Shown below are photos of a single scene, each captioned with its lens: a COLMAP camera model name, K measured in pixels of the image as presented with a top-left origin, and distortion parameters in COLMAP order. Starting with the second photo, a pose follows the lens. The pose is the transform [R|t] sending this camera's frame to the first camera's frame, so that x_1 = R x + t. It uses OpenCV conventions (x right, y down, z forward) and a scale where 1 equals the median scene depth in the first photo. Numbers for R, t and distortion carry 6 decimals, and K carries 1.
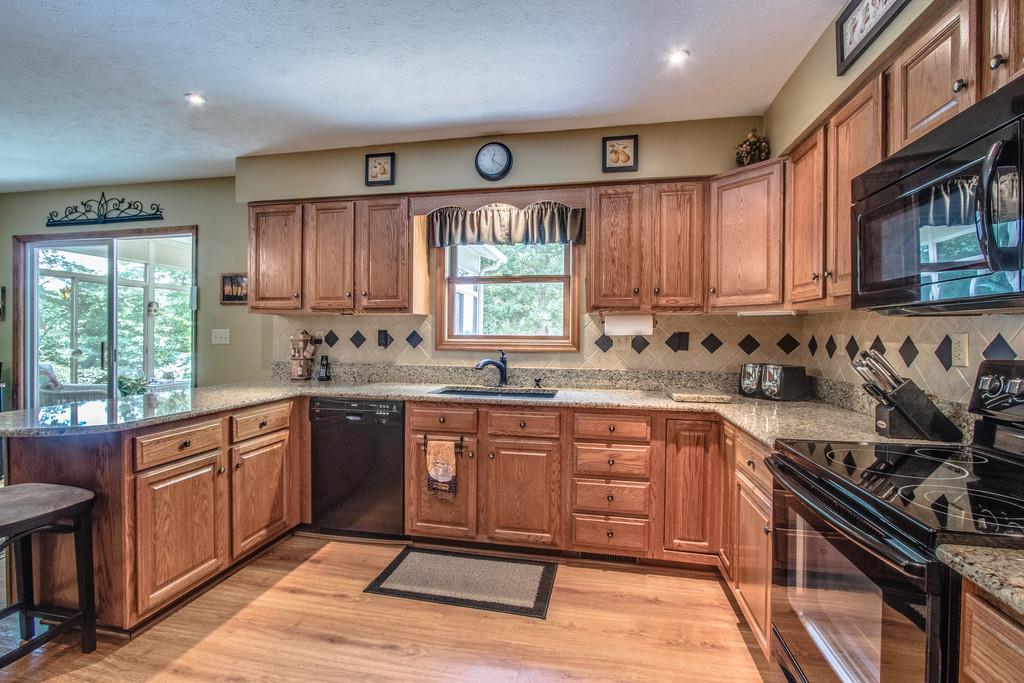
lens RADIAL K [[475.7, 0, 504.7], [0, 475.7, 342.5], [0, 0, 1]] dist [-0.014939, 0.000033]
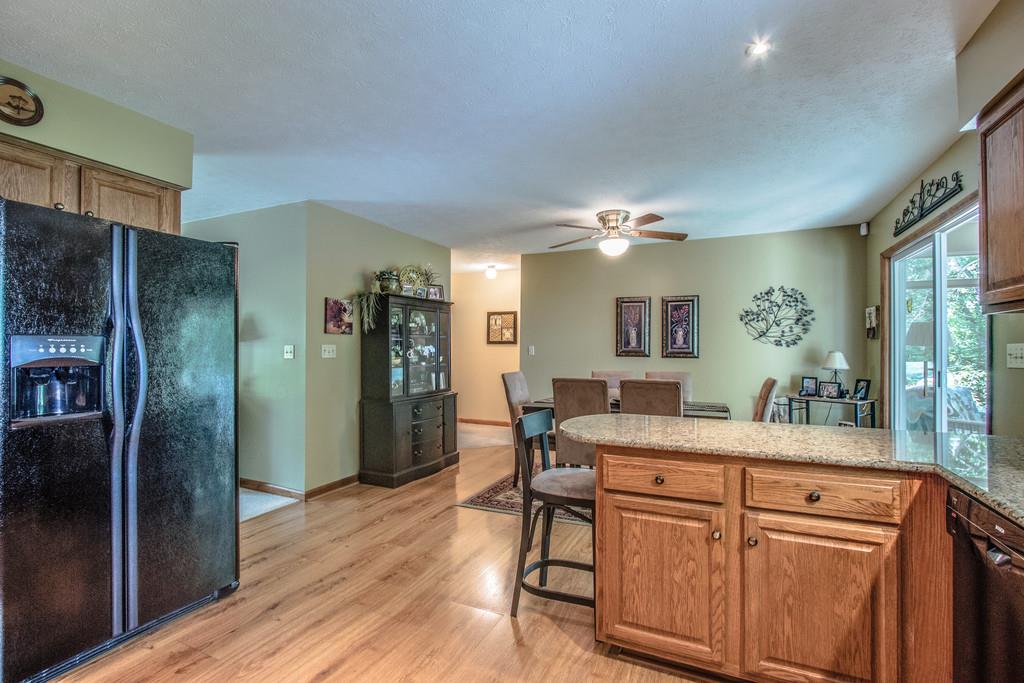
lens RADIAL K [[475.7, 0, 504.7], [0, 475.7, 342.5], [0, 0, 1]] dist [-0.014939, 0.000033]
pose [[-0.258472, -0.023129, -0.965742, 0.148542], [-0.017039, 0.999667, -0.019381, -0.007975], [0.965868, 0.011446, -0.258780, 0.609795]]
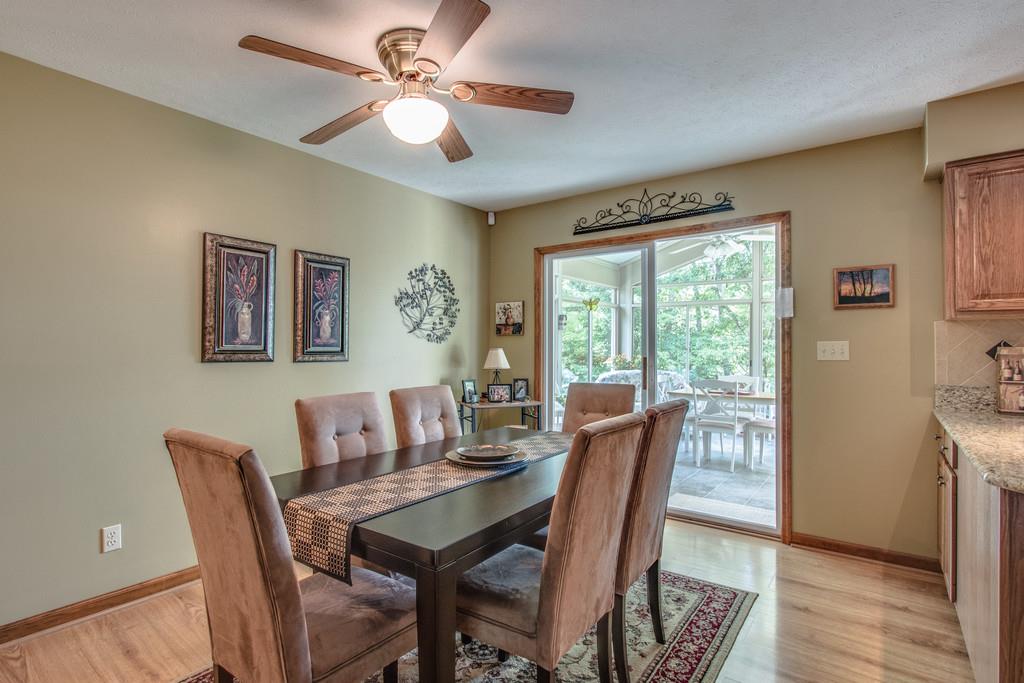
lens RADIAL K [[511.5, 0, 496.0], [0, 511.5, 341.8], [0, 0, 1]] dist [-0.019873, 0.000807]
pose [[0.891823, -0.014081, -0.452166, -0.813457], [0.001954, 0.999626, -0.027275, -0.006757], [0.452381, 0.023441, 0.891517, 0.025844]]
